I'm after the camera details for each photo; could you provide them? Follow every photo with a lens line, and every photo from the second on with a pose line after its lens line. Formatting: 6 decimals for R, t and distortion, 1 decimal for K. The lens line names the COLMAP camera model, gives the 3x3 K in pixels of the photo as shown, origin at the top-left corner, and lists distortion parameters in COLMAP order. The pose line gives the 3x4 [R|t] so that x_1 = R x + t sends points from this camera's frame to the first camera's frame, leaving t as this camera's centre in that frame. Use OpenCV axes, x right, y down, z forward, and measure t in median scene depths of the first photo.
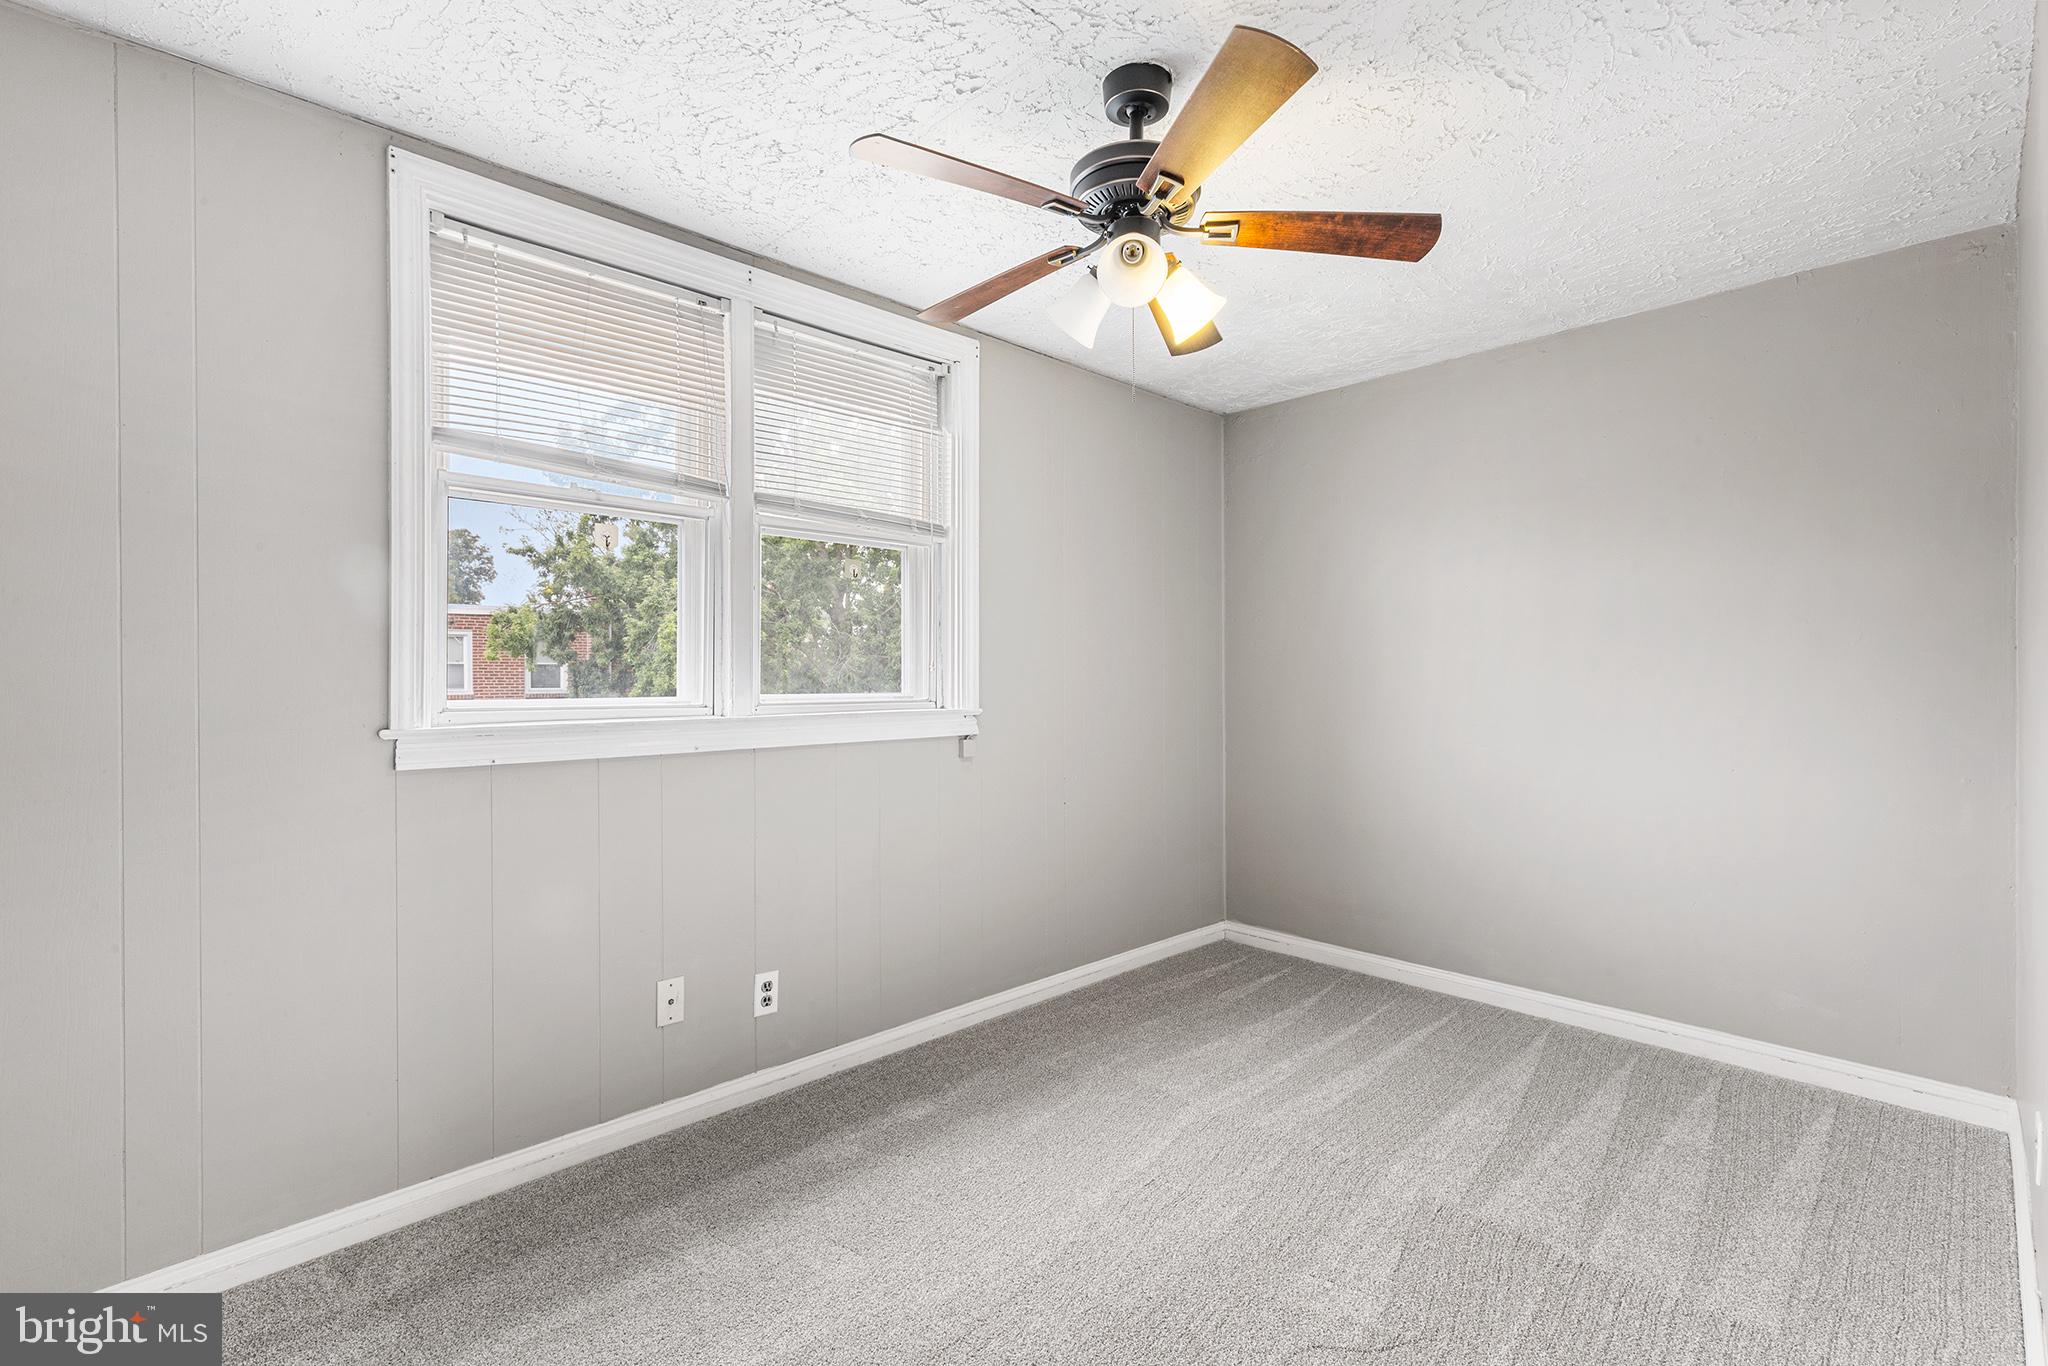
lens RADIAL K [[920.5, 0, 1024.0], [0, 920.5, 683.0], [0, 0, 1]] dist [0.000071, 0.000323]
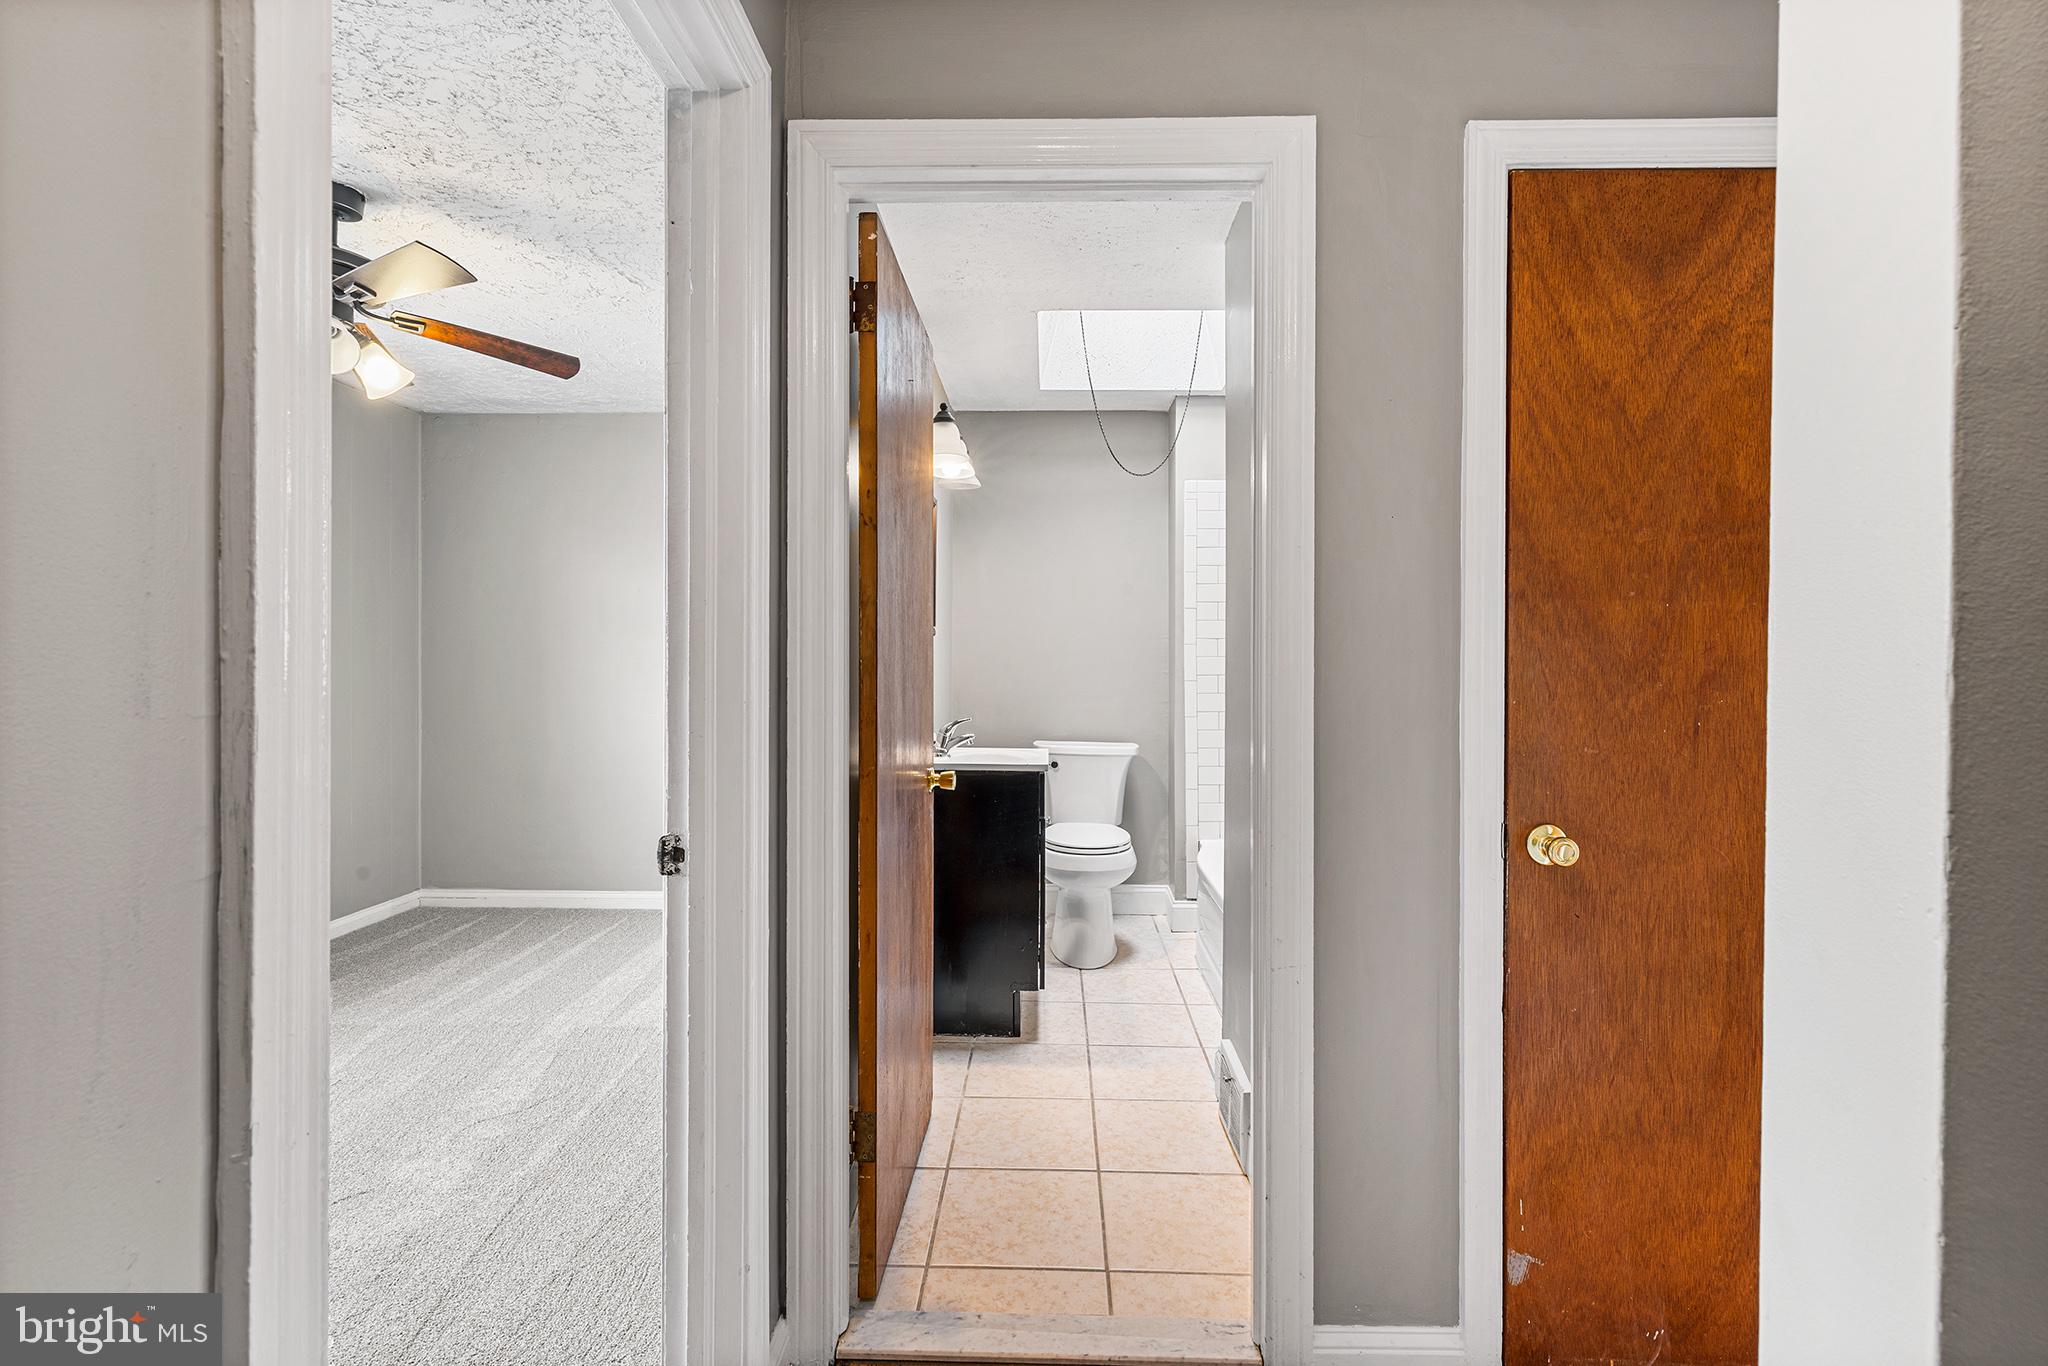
lens RADIAL K [[933.2, 0, 1034.6], [0, 933.2, 654.1], [0, 0, 1]] dist [0.002486, 0.000432]
pose [[0.706453, 0.007003, 0.707726, -0.068187], [0.001905, 0.999929, -0.011796, 0.002316], [-0.707758, 0.009681, 0.706389, -0.399062]]
